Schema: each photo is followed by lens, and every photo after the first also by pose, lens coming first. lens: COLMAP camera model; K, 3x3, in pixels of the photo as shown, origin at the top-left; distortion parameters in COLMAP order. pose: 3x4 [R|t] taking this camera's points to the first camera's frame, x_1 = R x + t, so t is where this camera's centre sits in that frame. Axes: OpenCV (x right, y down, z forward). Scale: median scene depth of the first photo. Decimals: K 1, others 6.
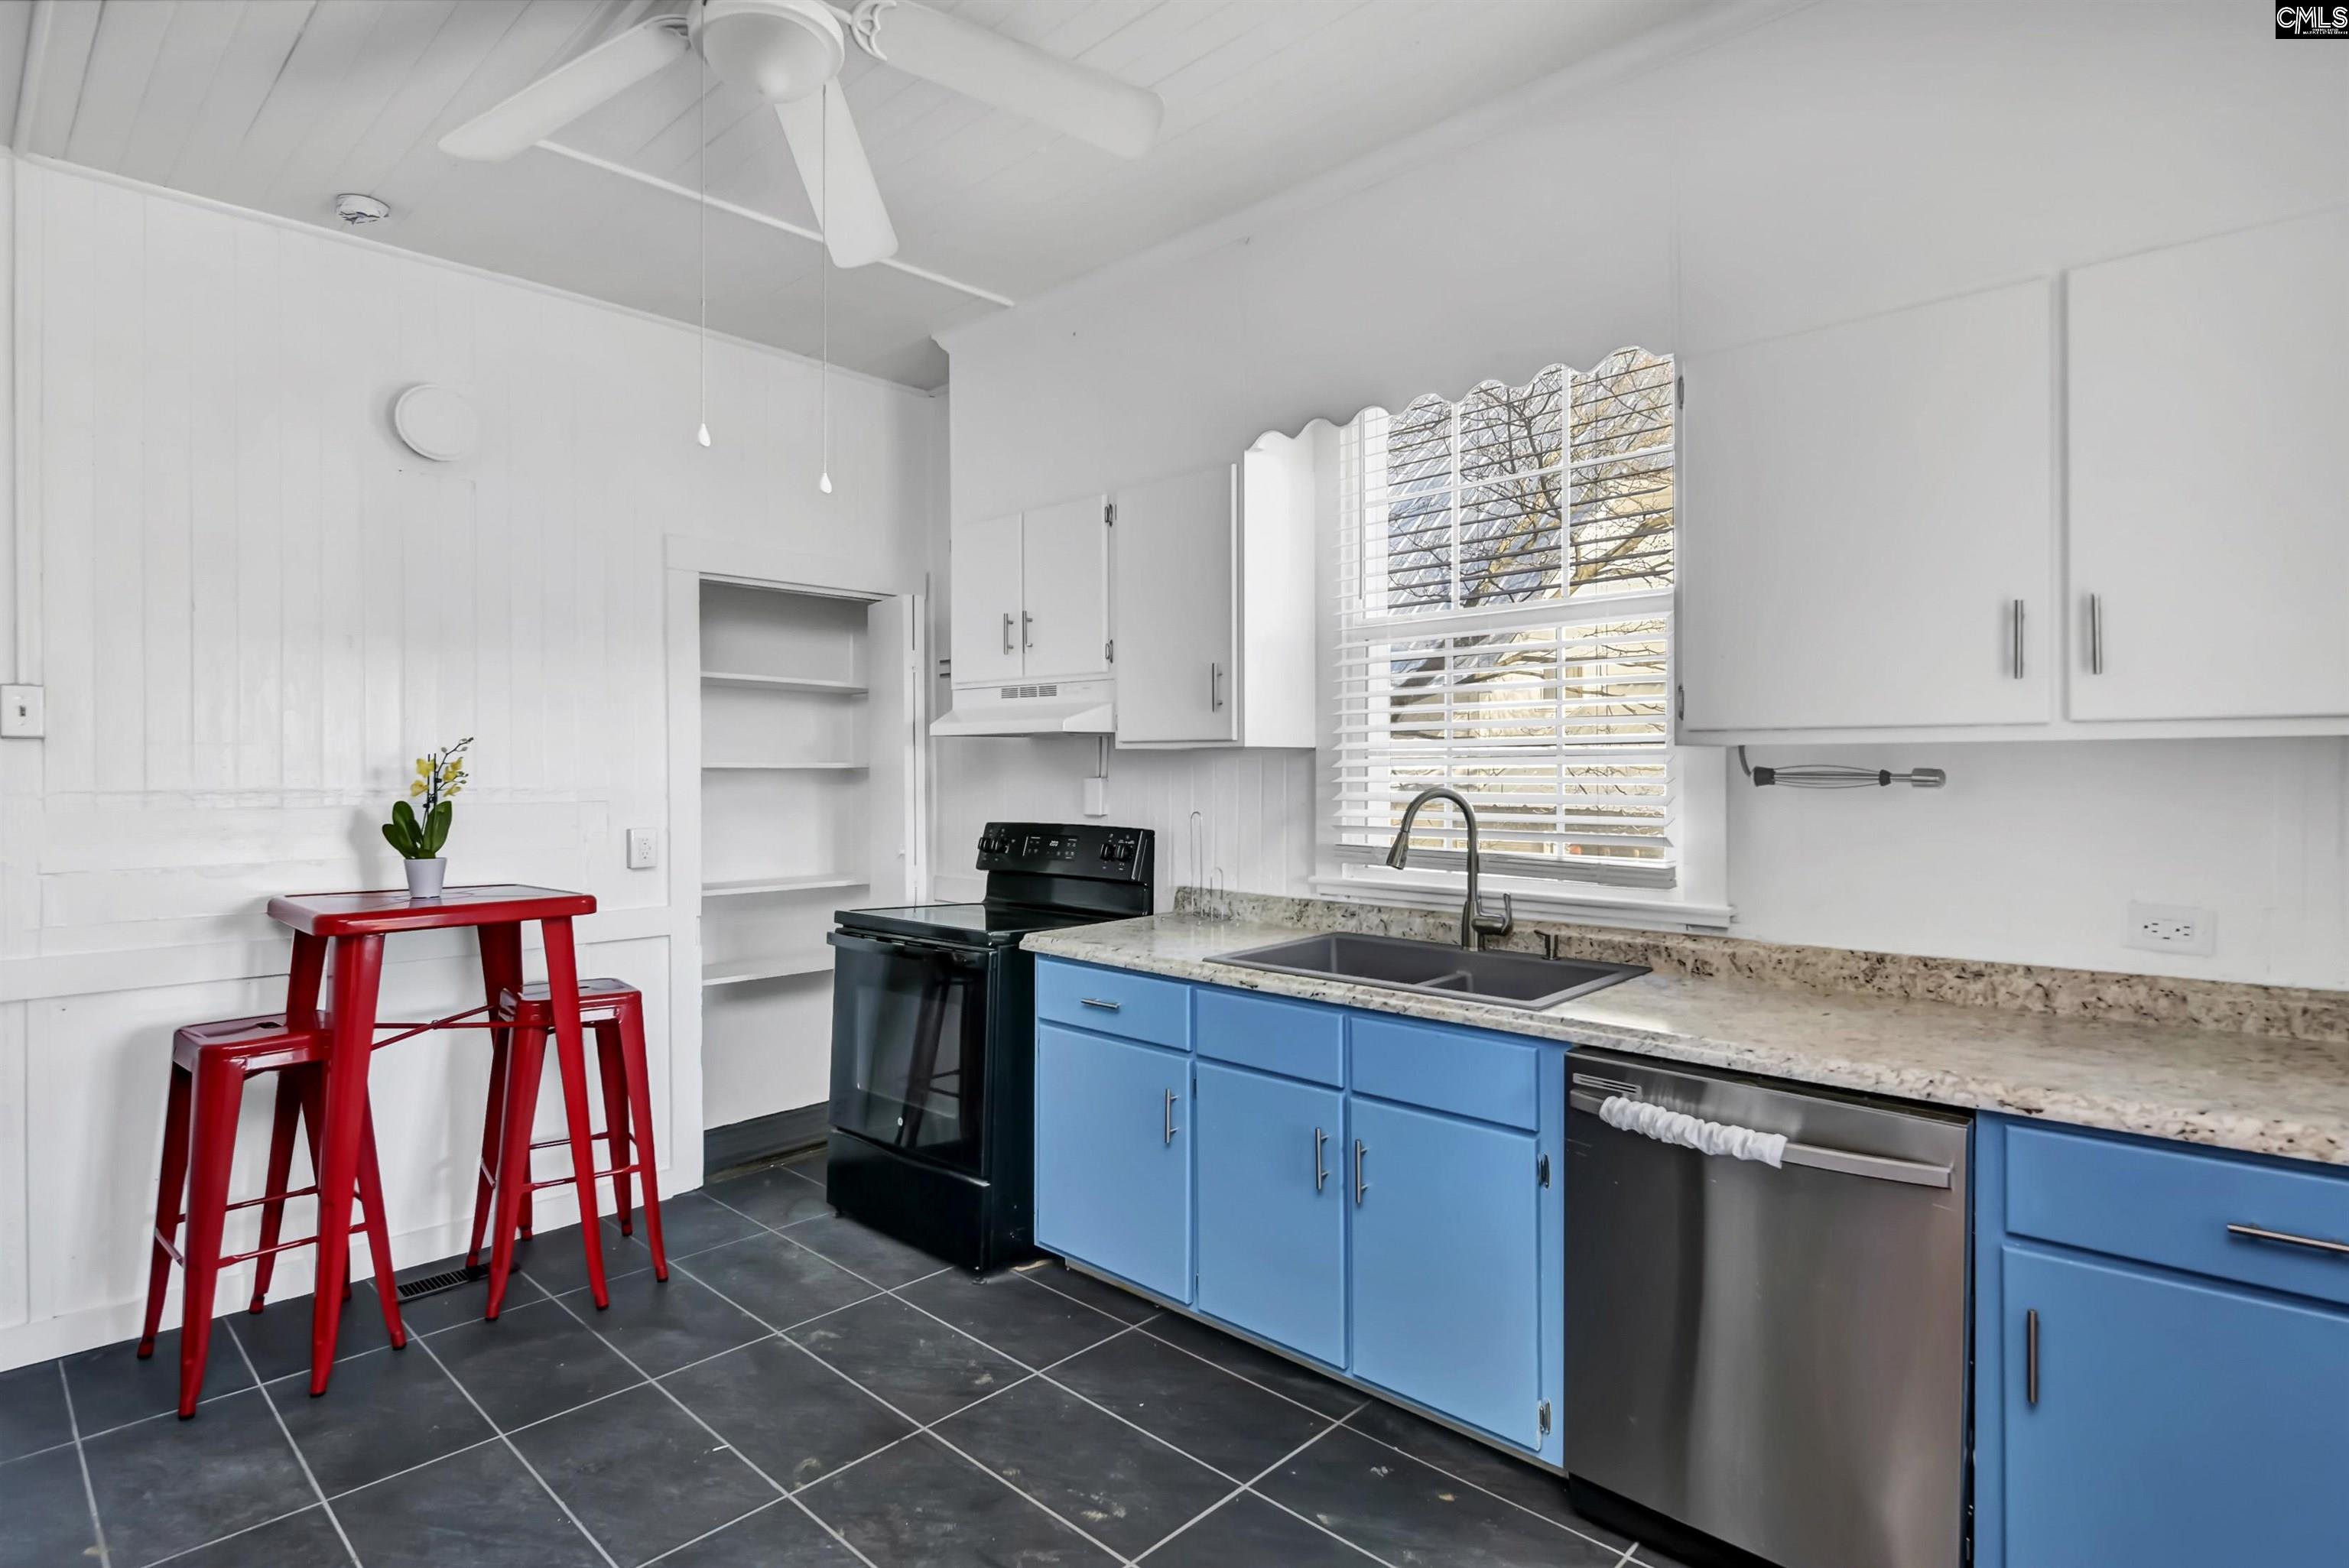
lens RADIAL K [[1208.4, 0, 1174.5], [0, 1208.4, 784.0], [0, 0, 1]] dist [-0.001286, -0.000122]
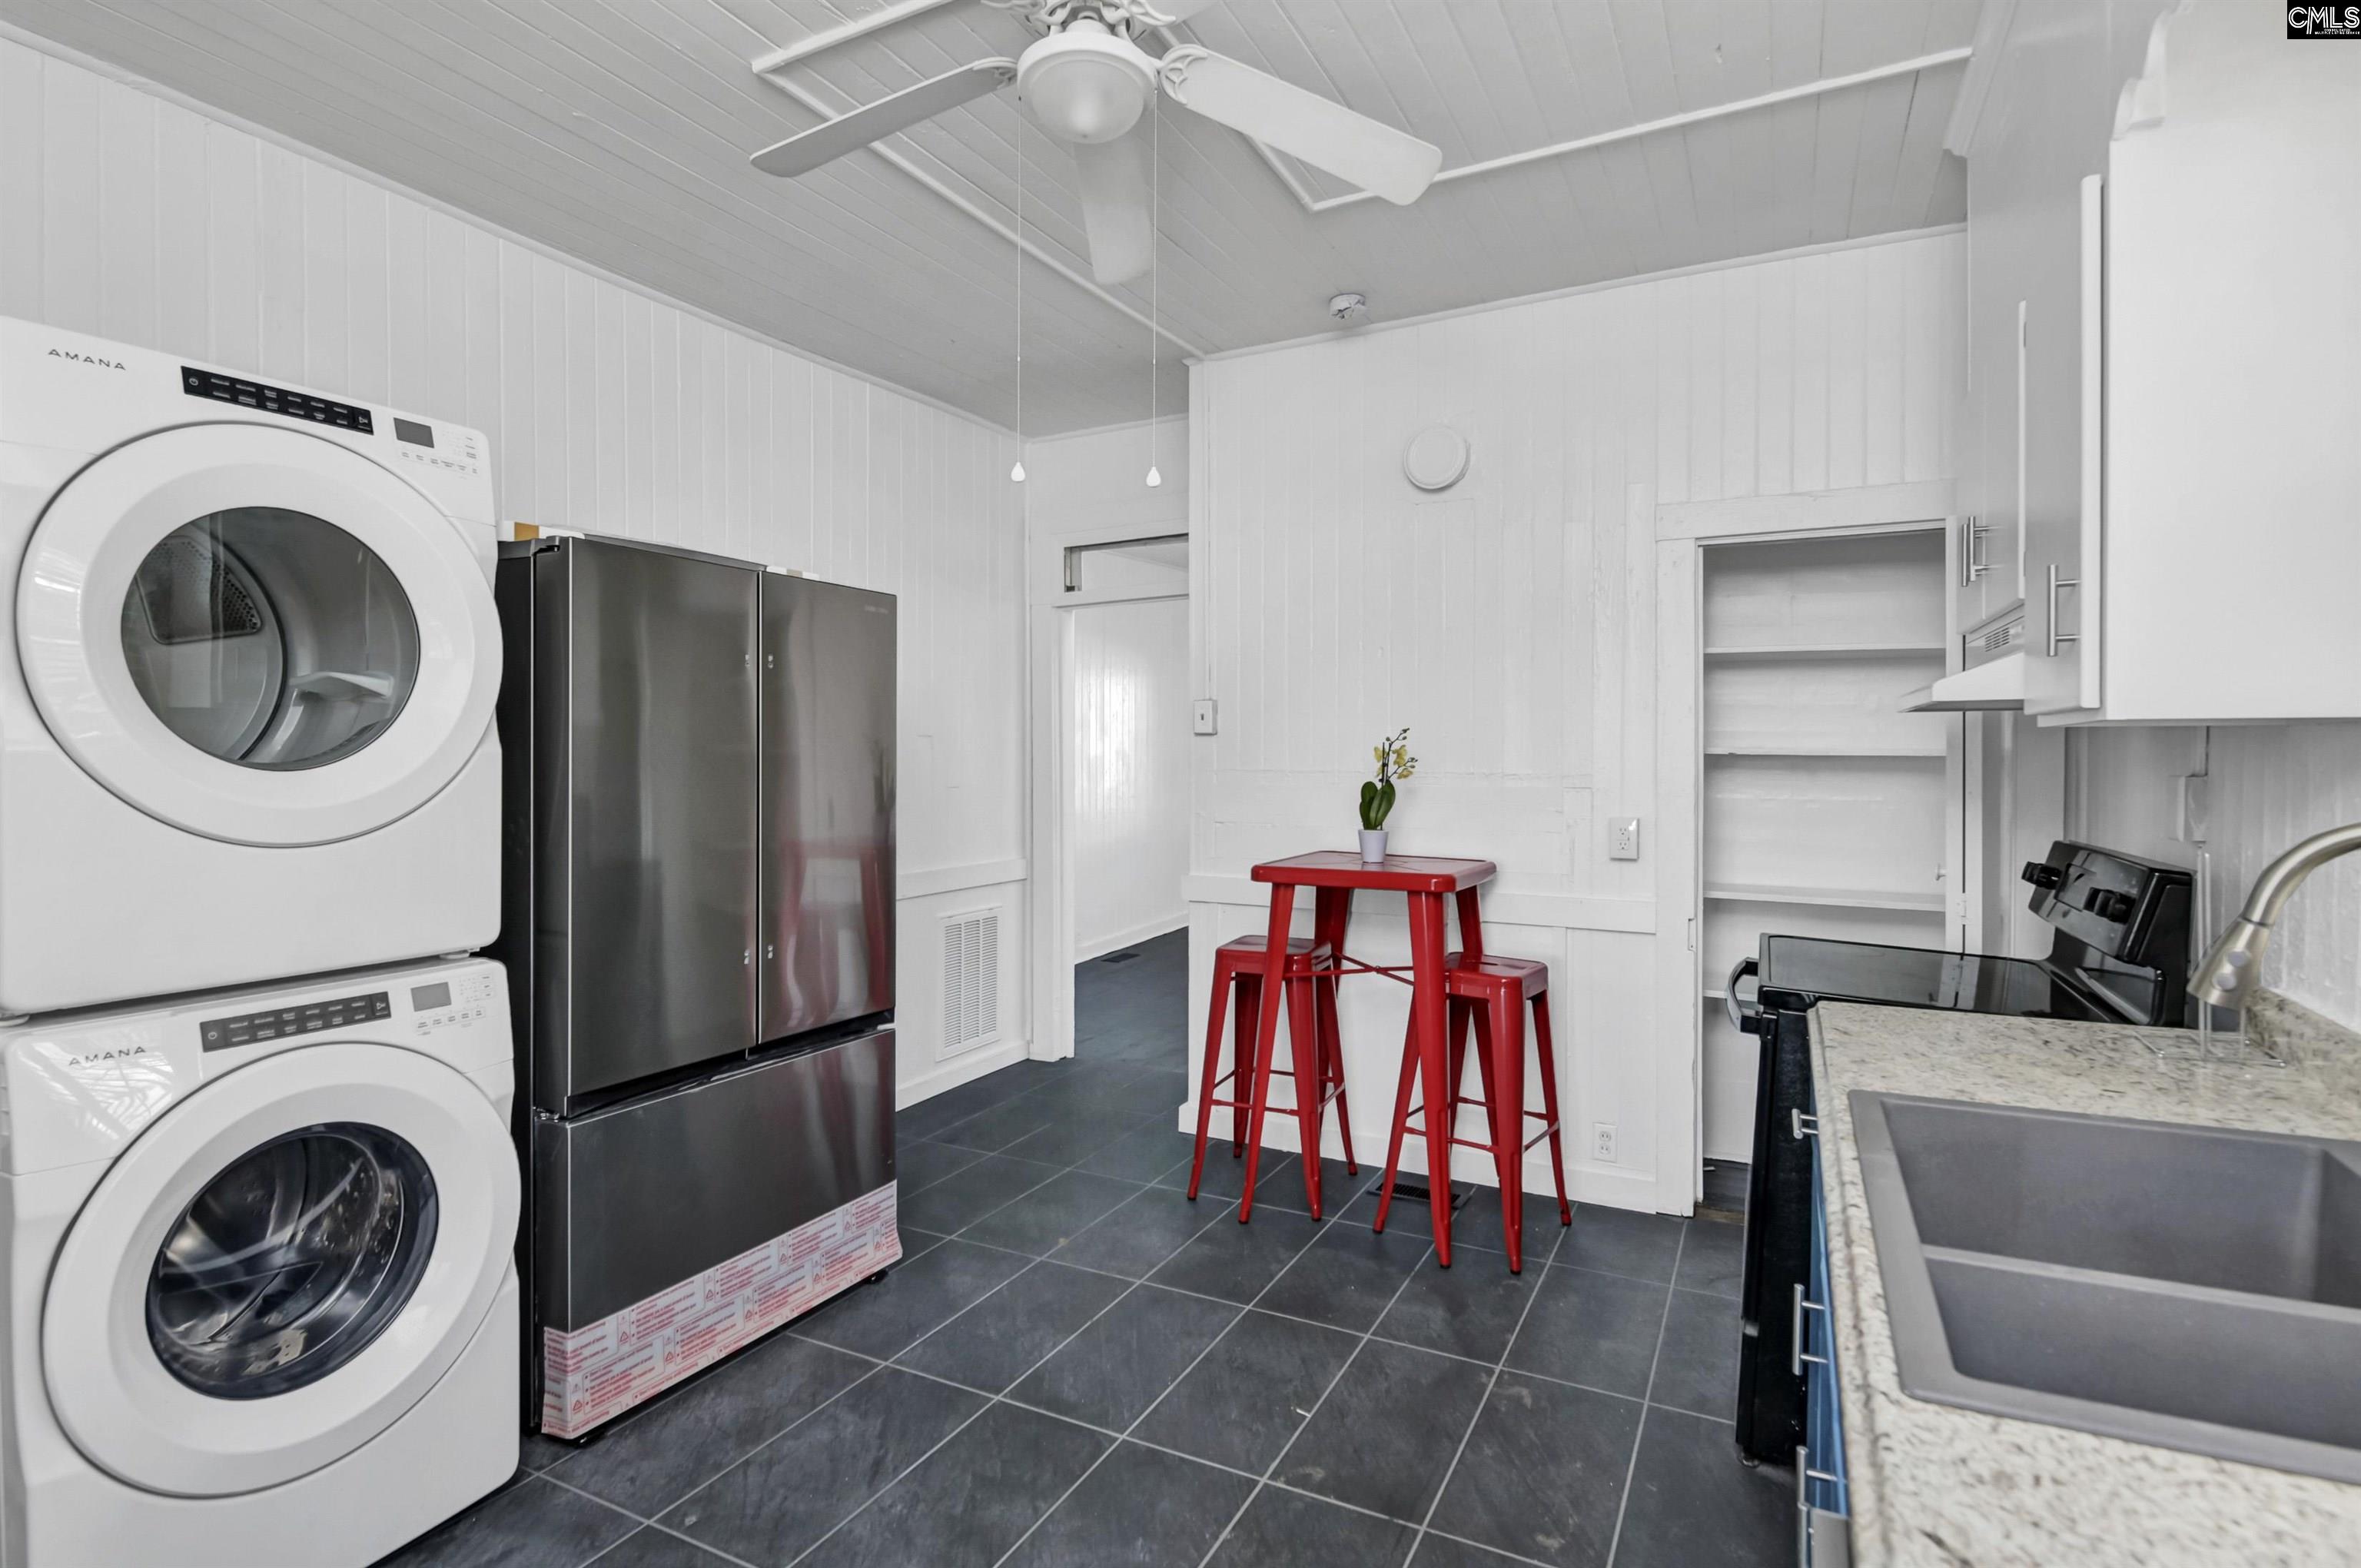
lens RADIAL K [[1170.3, 0, 1180.5], [0, 1170.3, 784.0], [0, 0, 1]] dist [0.063984, -0.000082]
pose [[0.293260, 0.027952, -0.955624, 0.473165], [-0.015957, 0.999576, 0.024340, -0.009623], [0.955900, 0.008111, 0.293582, 0.509674]]
